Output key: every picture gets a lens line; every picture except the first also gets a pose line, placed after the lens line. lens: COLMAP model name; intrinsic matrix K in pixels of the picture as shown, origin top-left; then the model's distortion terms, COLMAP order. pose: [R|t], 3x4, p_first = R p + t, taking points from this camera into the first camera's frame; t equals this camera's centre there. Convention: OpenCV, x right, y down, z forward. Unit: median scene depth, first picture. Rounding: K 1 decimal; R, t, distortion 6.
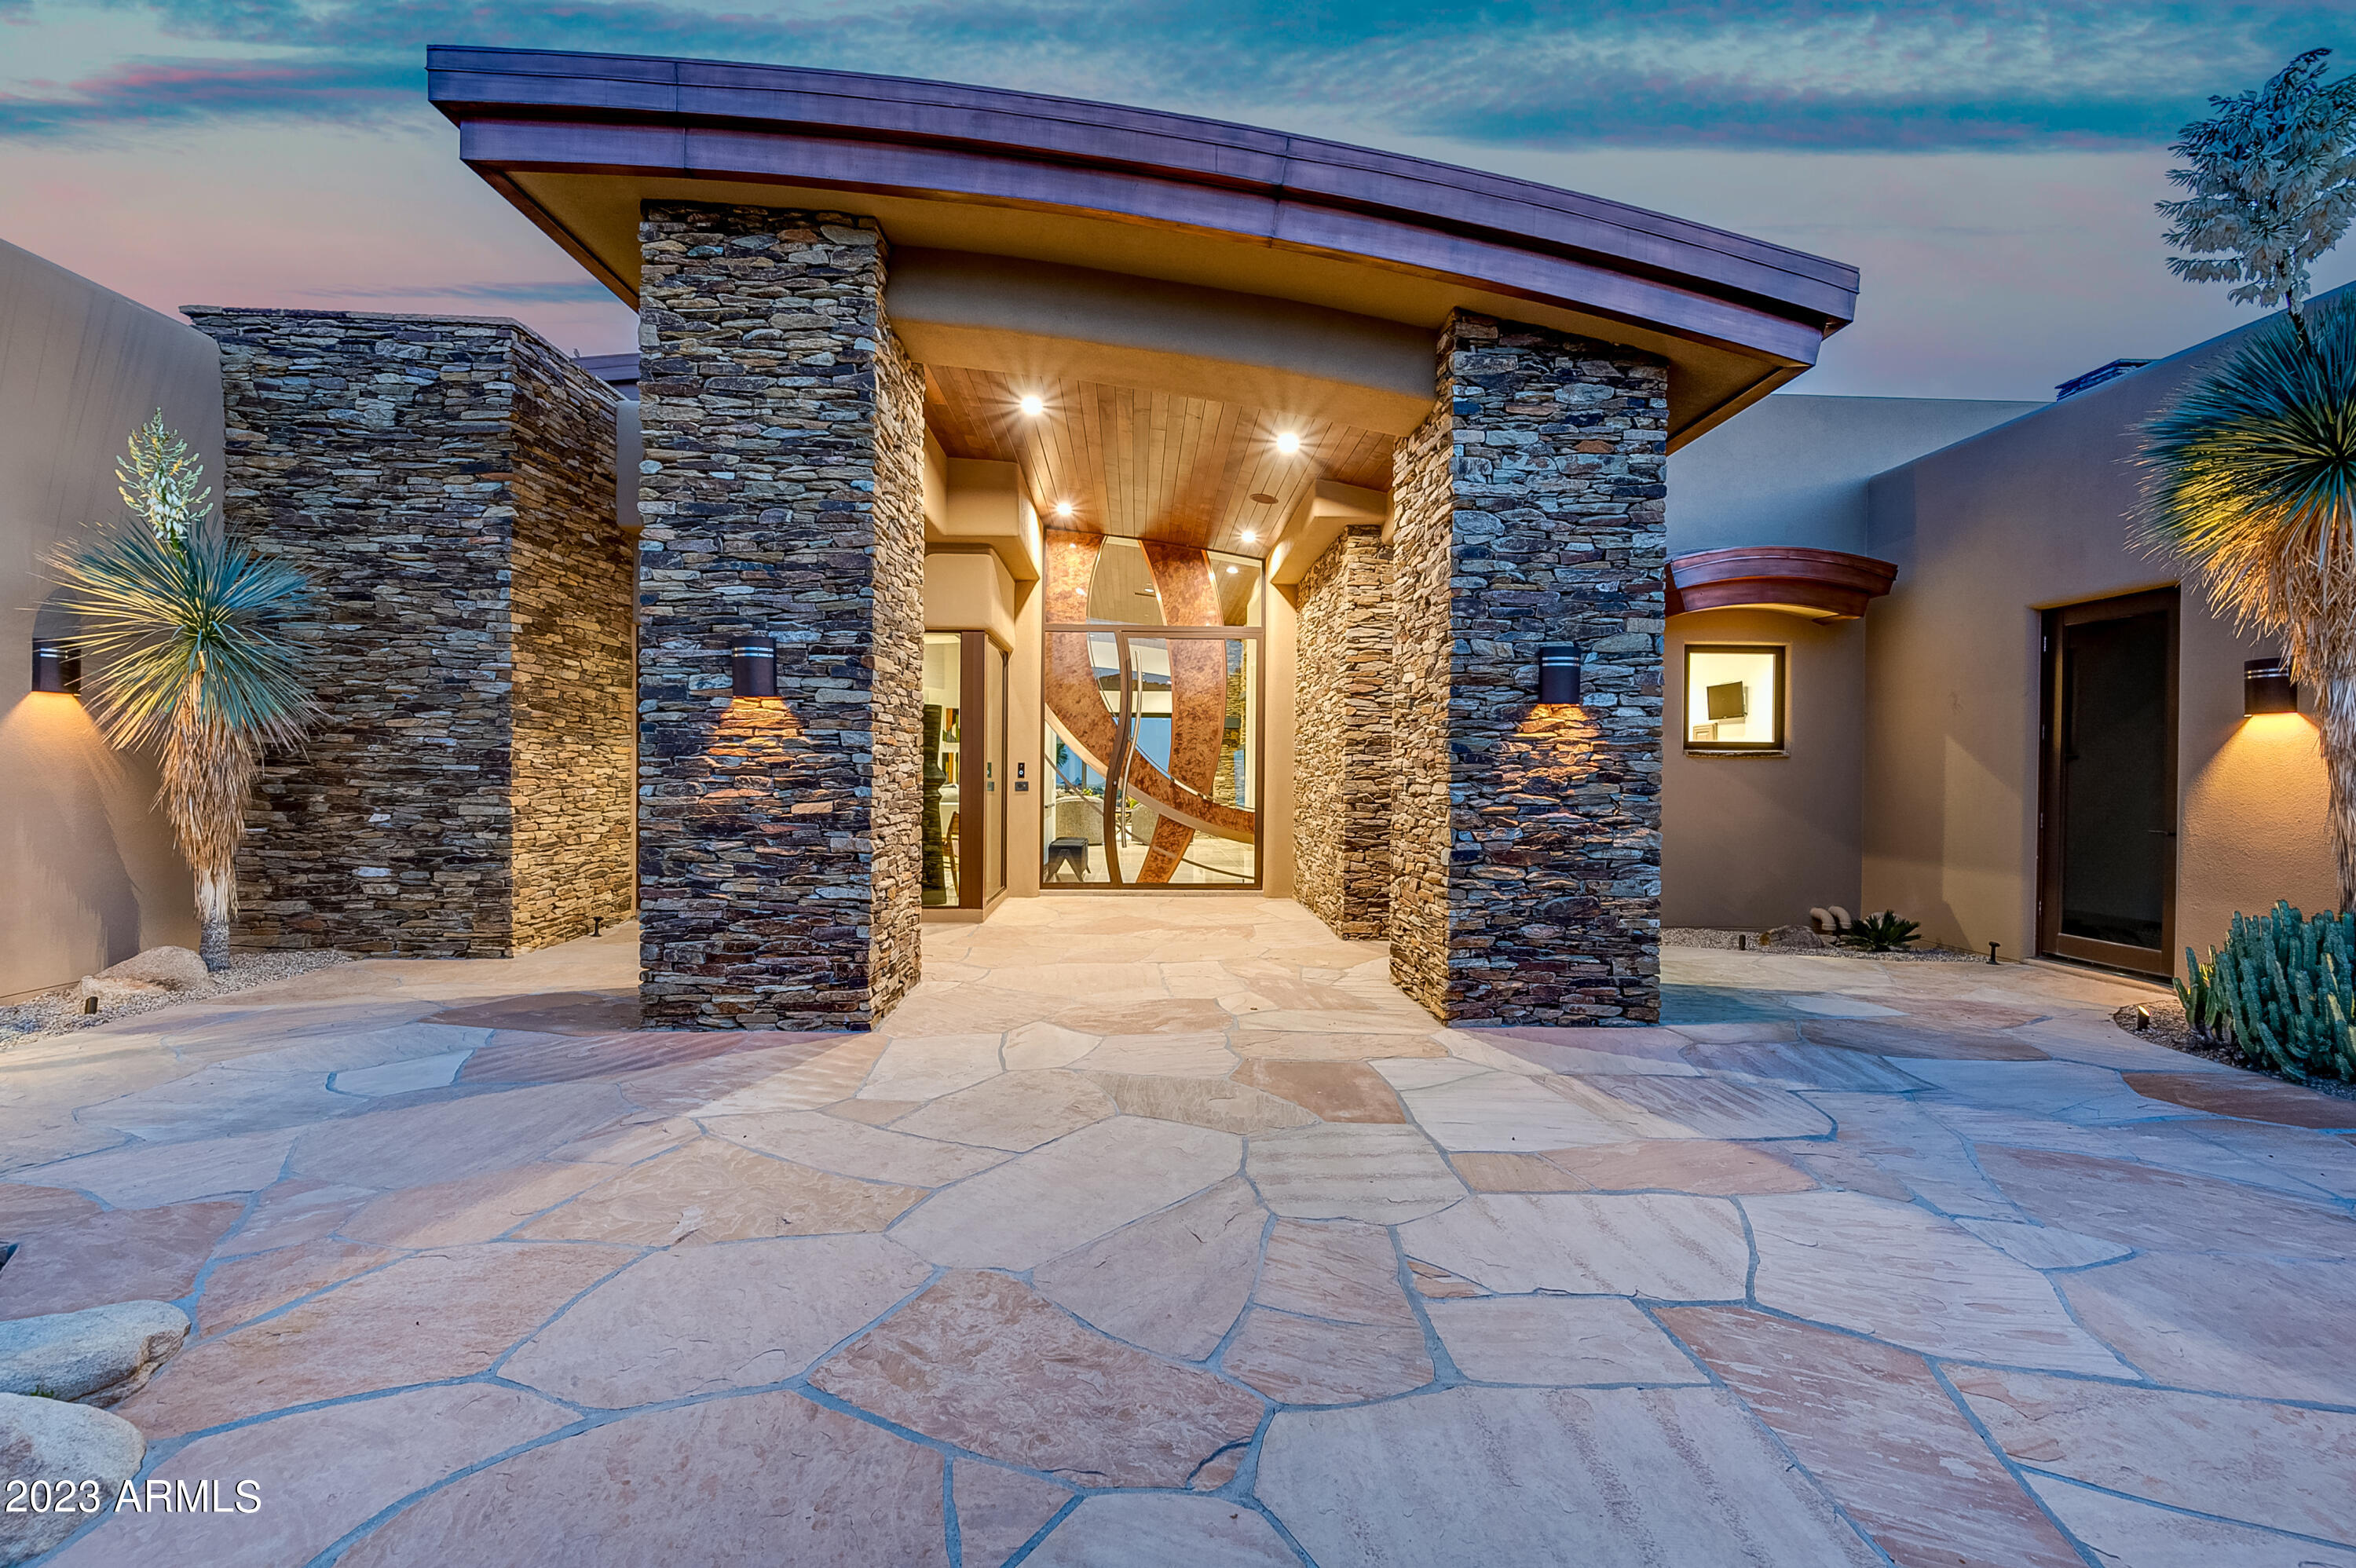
lens RADIAL K [[936.8, 0, 1178.0], [0, 936.8, 784.0], [0, 0, 1]] dist [0.001420, -0.000087]
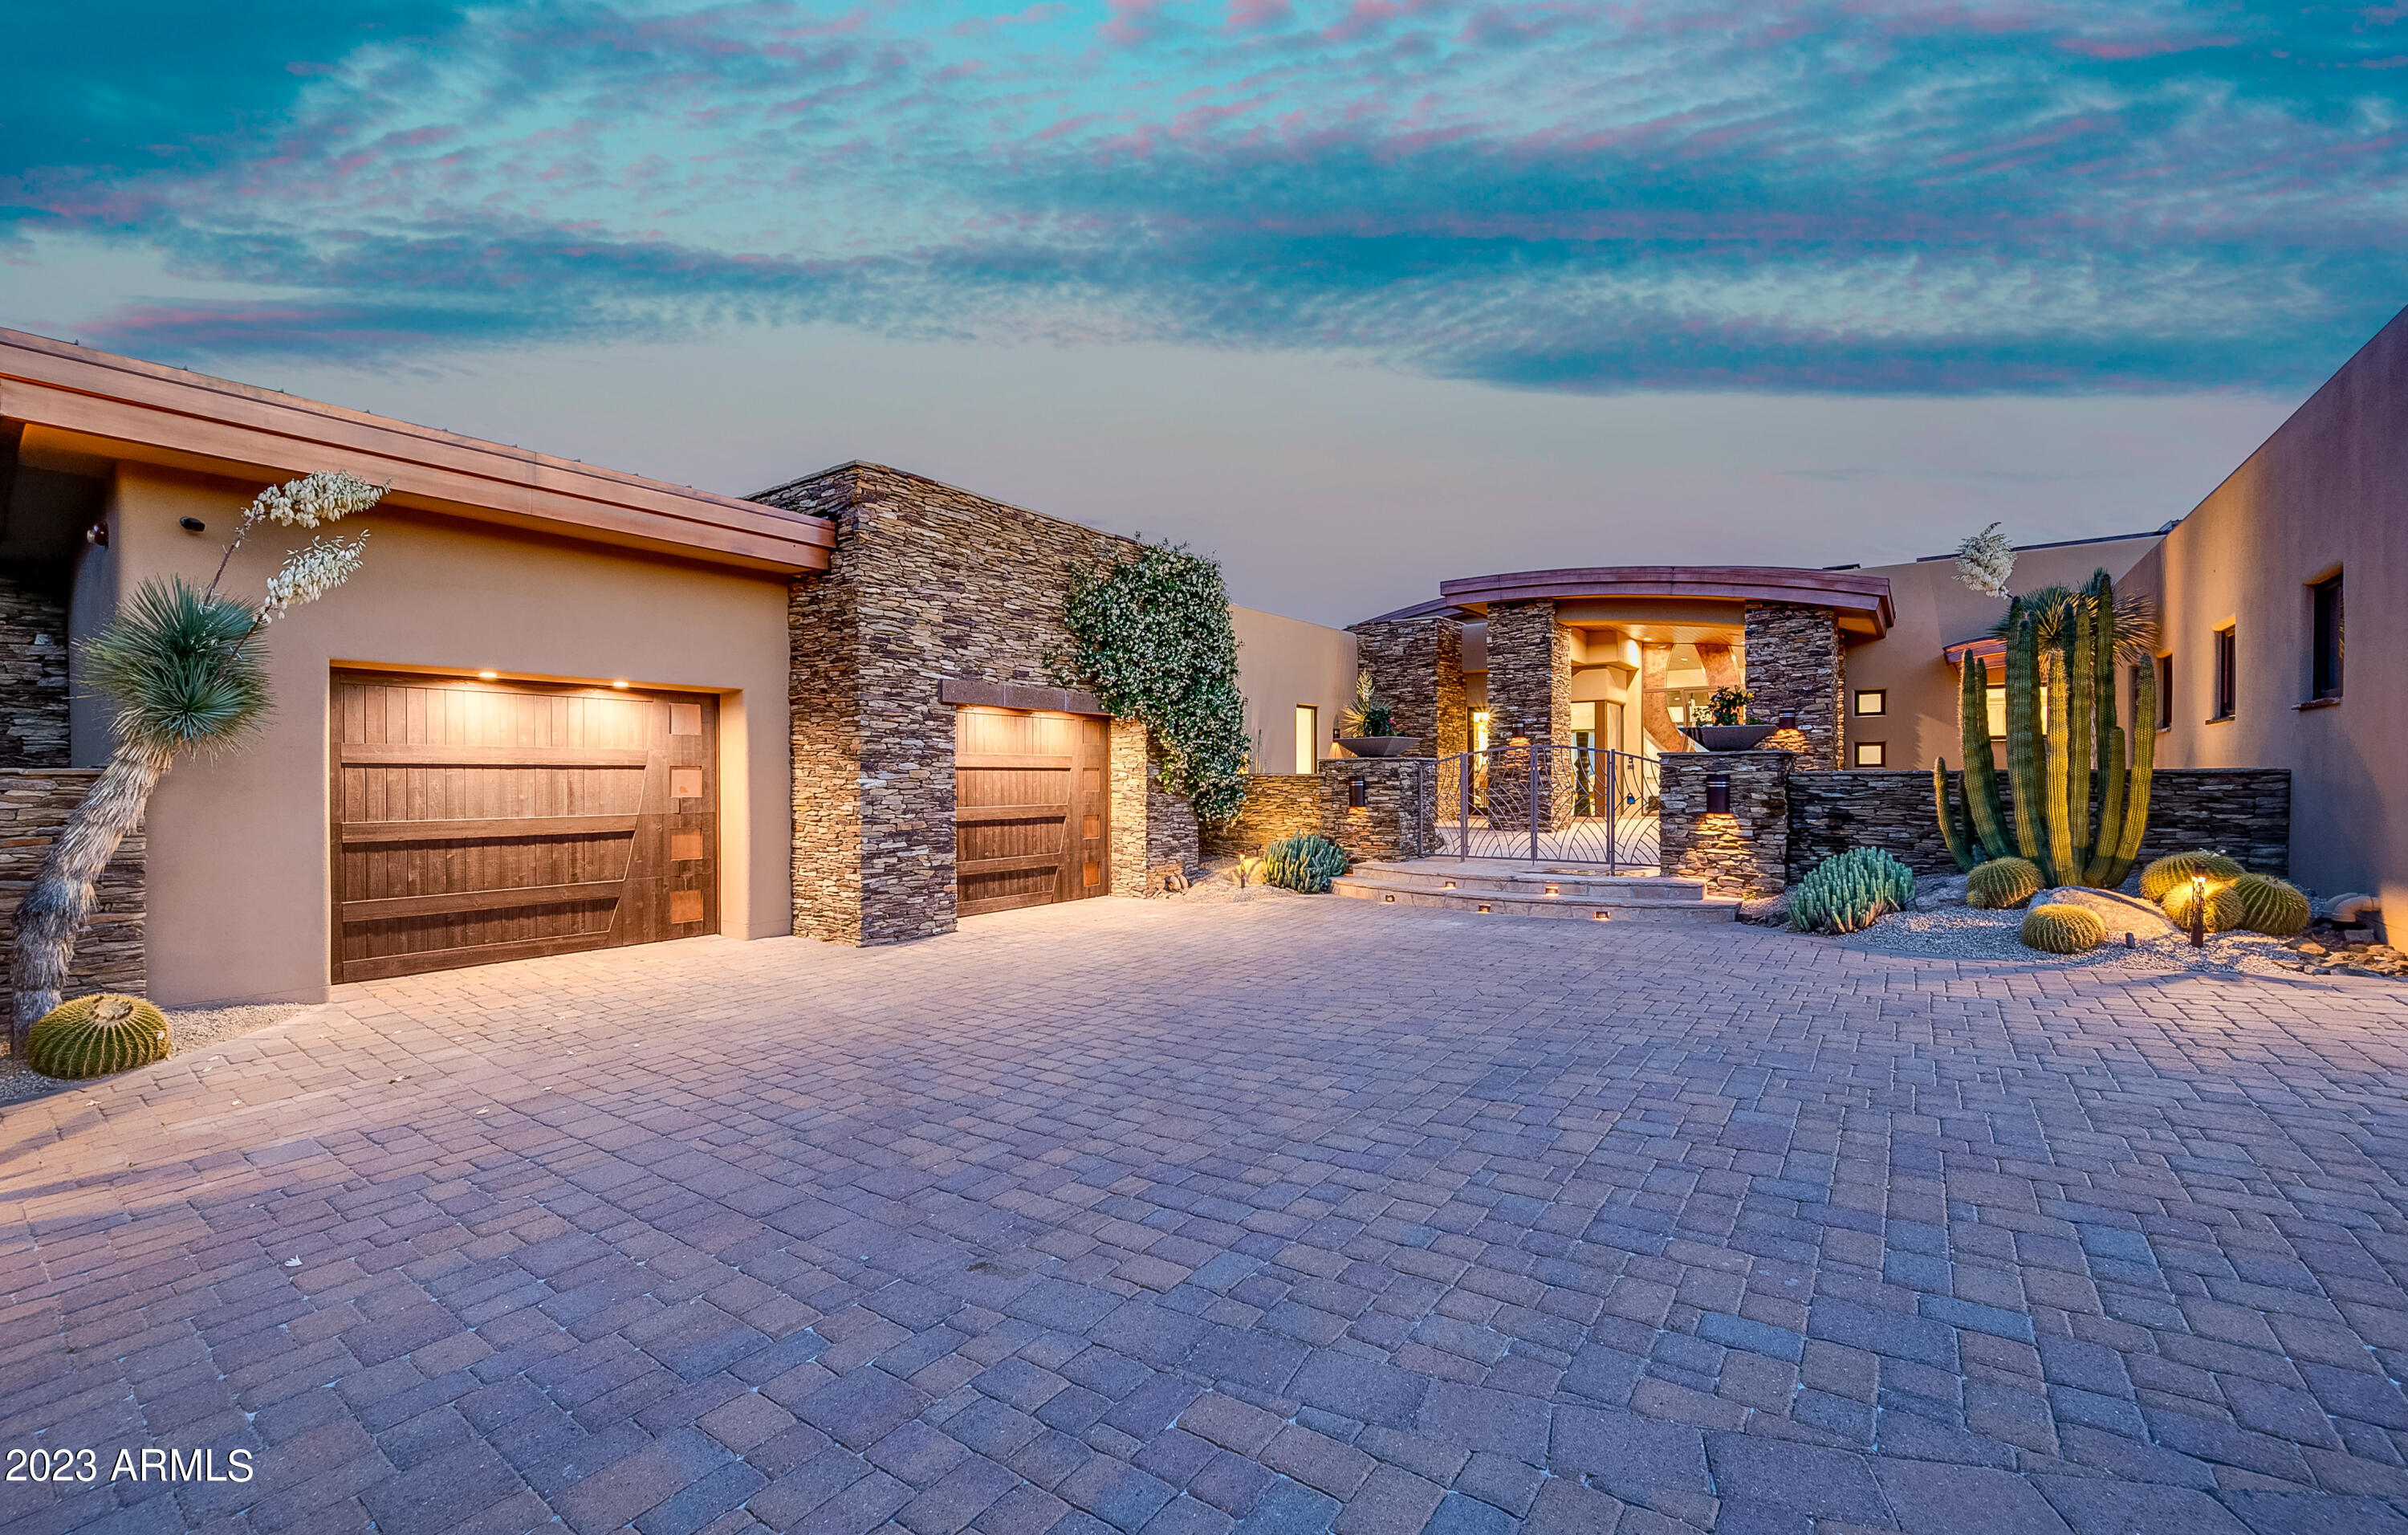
lens RADIAL K [[965.3, 0, 1192.0], [0, 965.3, 783.6], [0, 0, 1]] dist [0.008090, -0.000101]
pose [[0.760430, -0.006272, -0.649389, 0.948947], [0.002358, 0.999973, -0.006897, 0.100303], [0.649416, 0.003714, 0.760425, -2.494187]]
